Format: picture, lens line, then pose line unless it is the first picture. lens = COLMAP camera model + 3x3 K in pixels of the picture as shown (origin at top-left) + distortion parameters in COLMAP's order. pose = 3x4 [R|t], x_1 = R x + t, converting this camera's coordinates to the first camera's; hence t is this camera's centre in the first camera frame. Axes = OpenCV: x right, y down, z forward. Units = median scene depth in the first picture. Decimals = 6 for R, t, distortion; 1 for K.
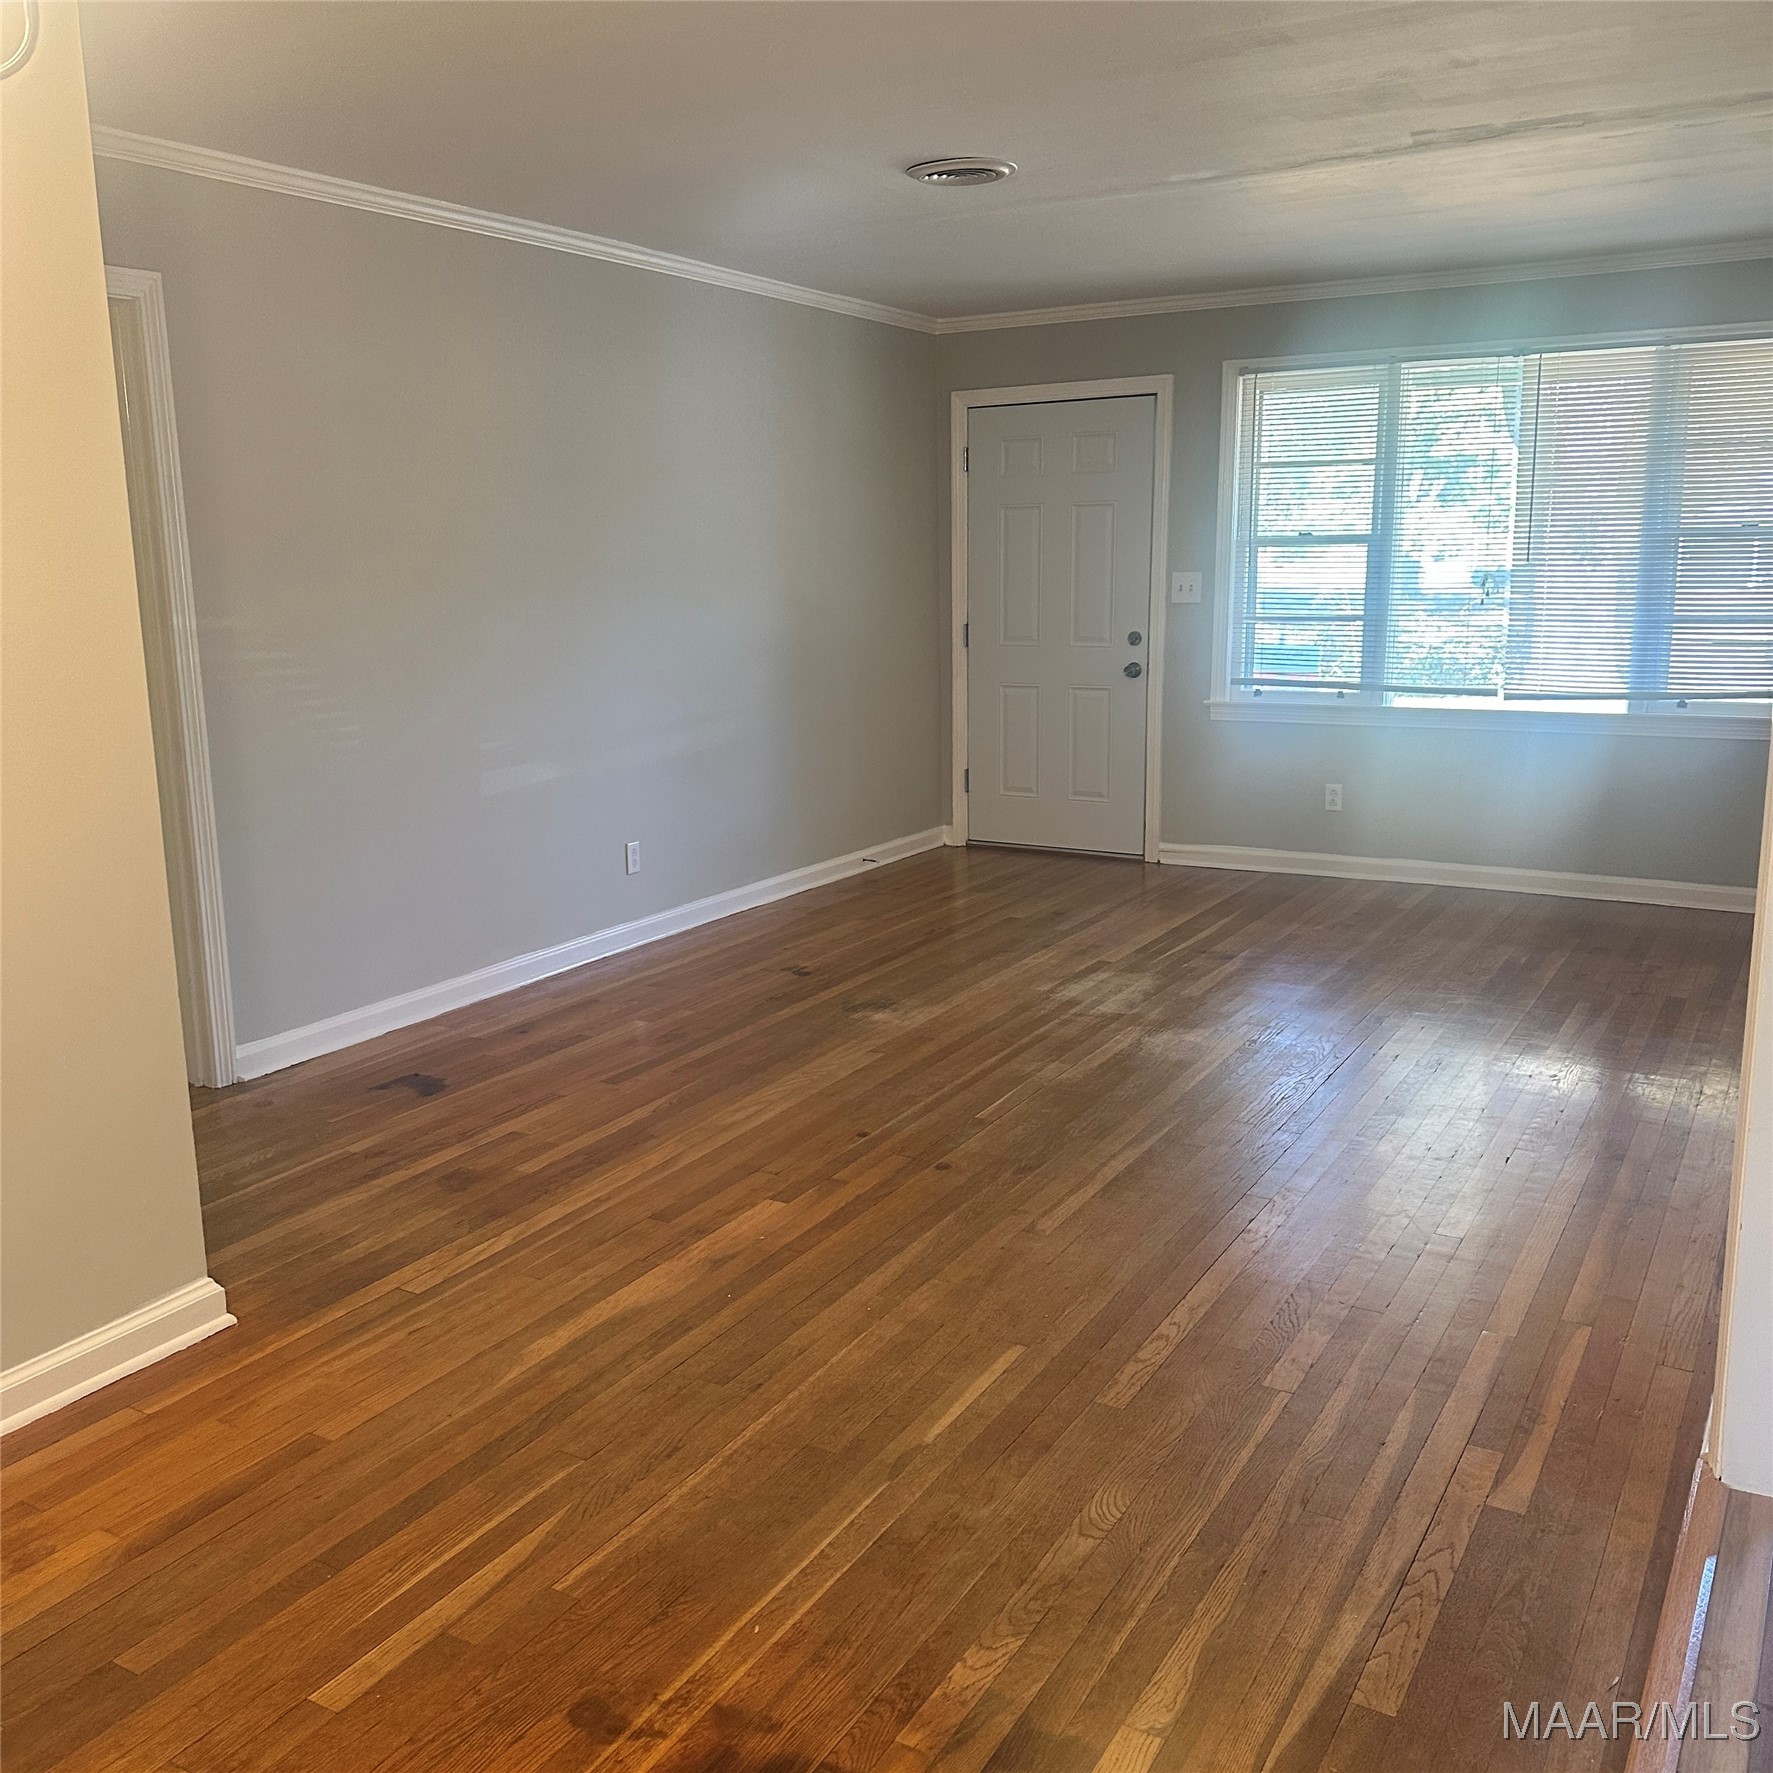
lens RADIAL K [[1616.0, 0, 886.5], [0, 1616.0, 886.5], [0, 0, 1]] dist [0.005726, 0.002919]
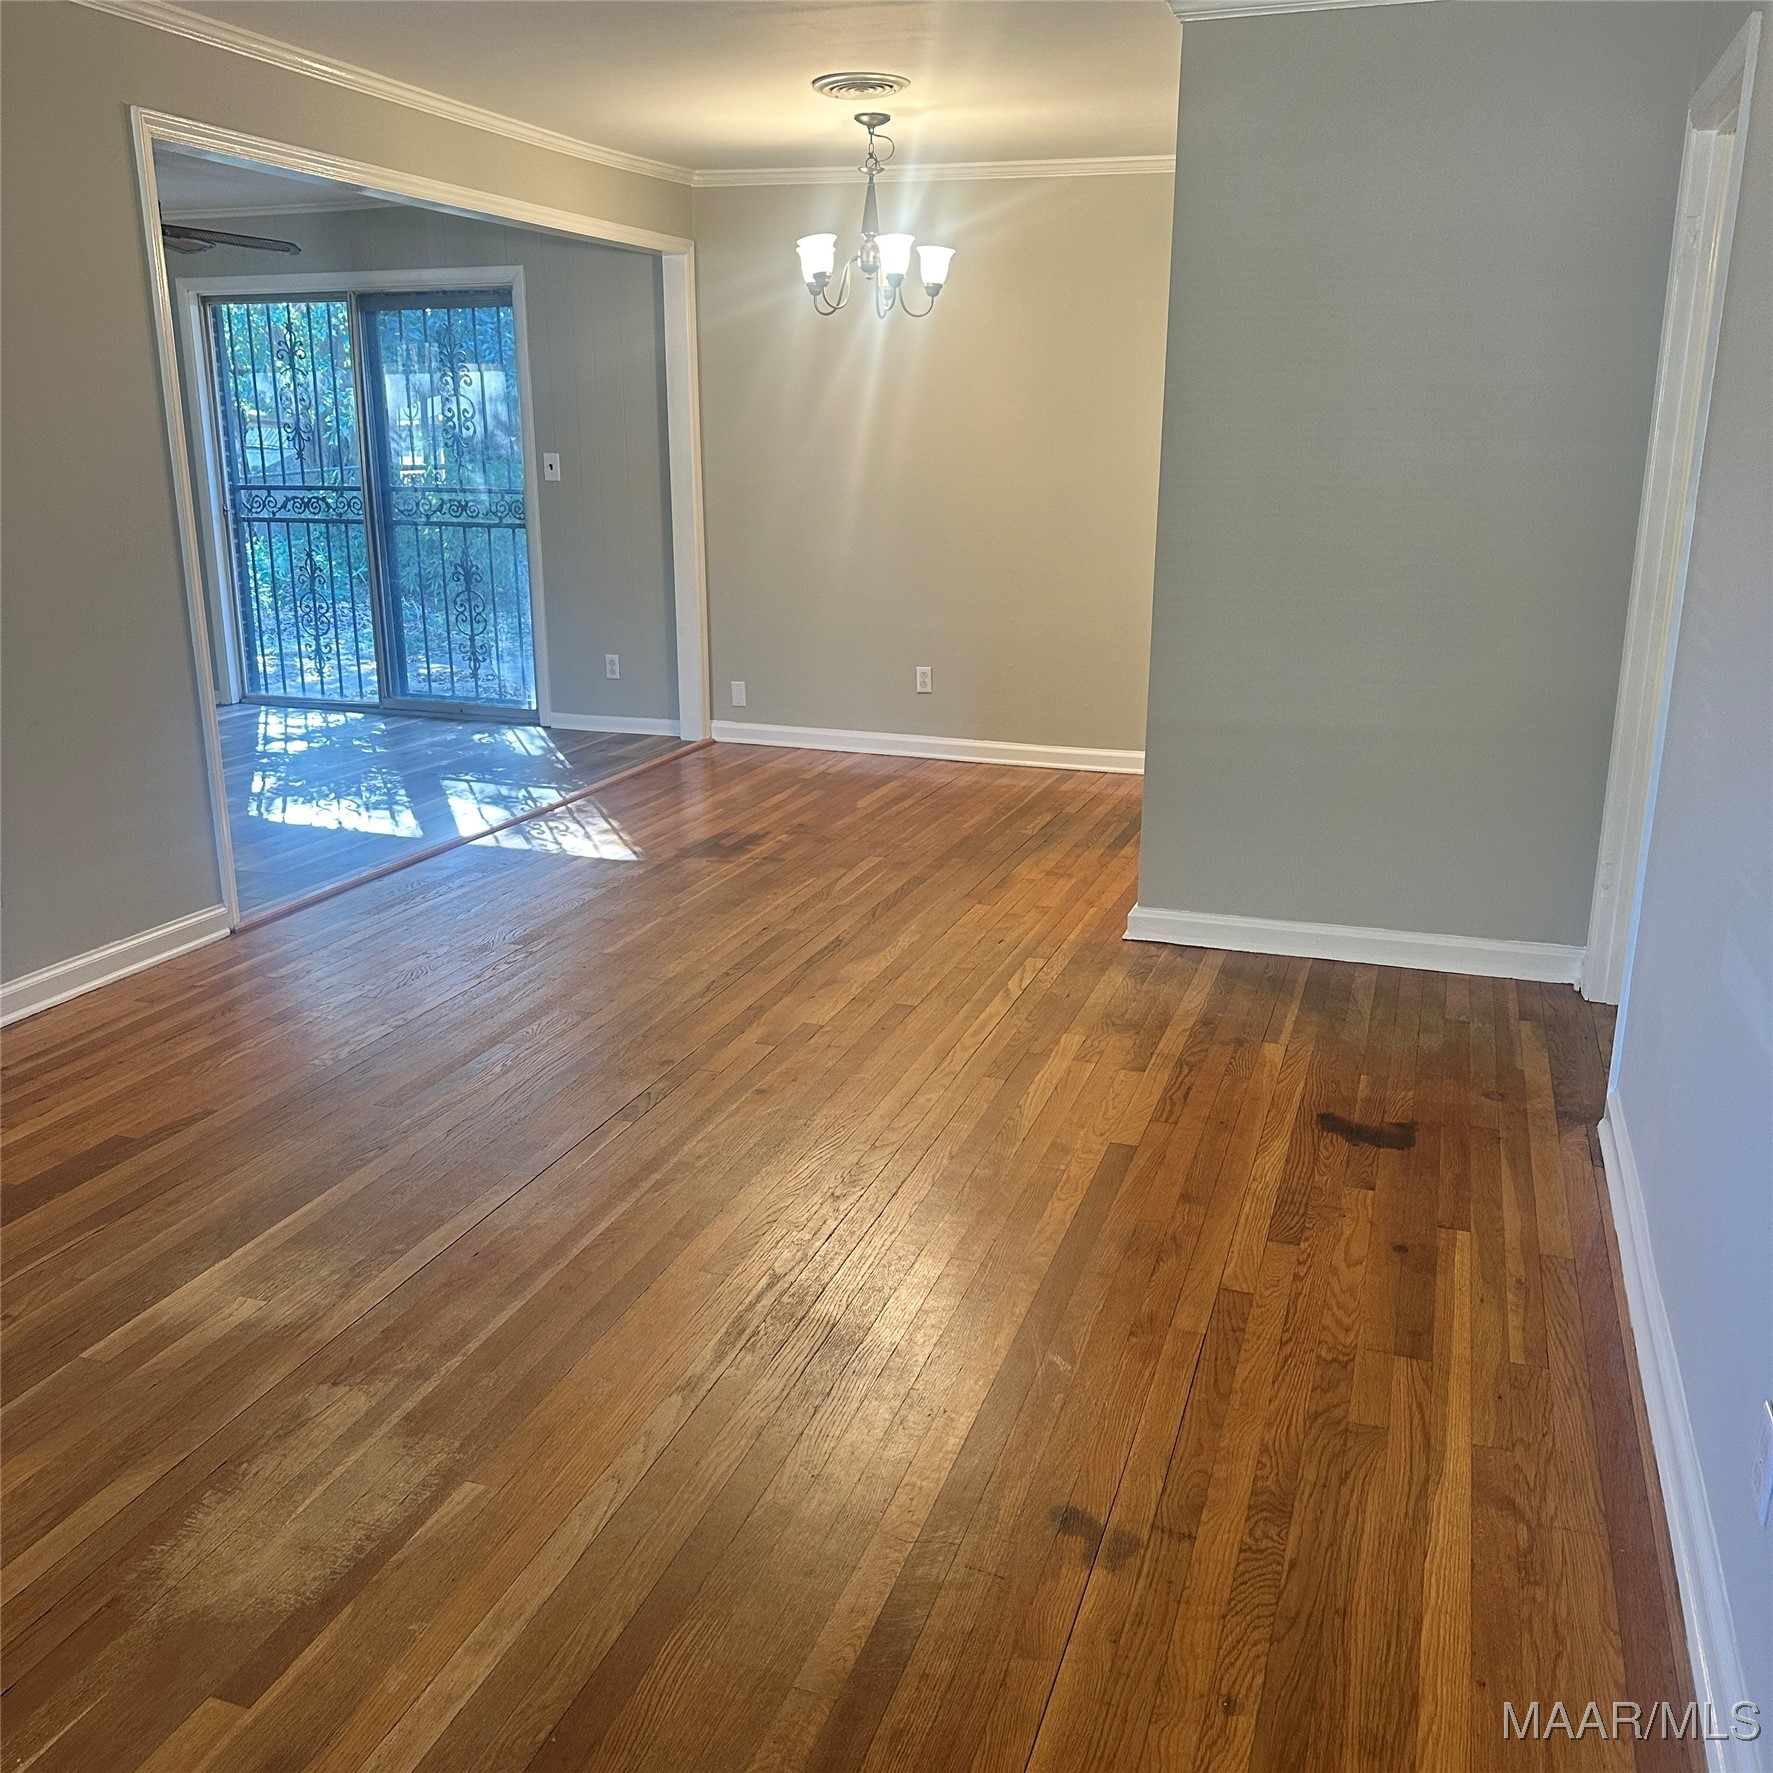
lens RADIAL K [[1616.0, 0, 886.5], [0, 1616.0, 886.5], [0, 0, 1]] dist [0.005726, 0.002919]
pose [[-0.980414, 0.062242, -0.186856, 0.081720], [-0.030486, 0.889352, 0.456206, -0.381333], [0.194576, 0.452967, -0.870035, 1.850338]]
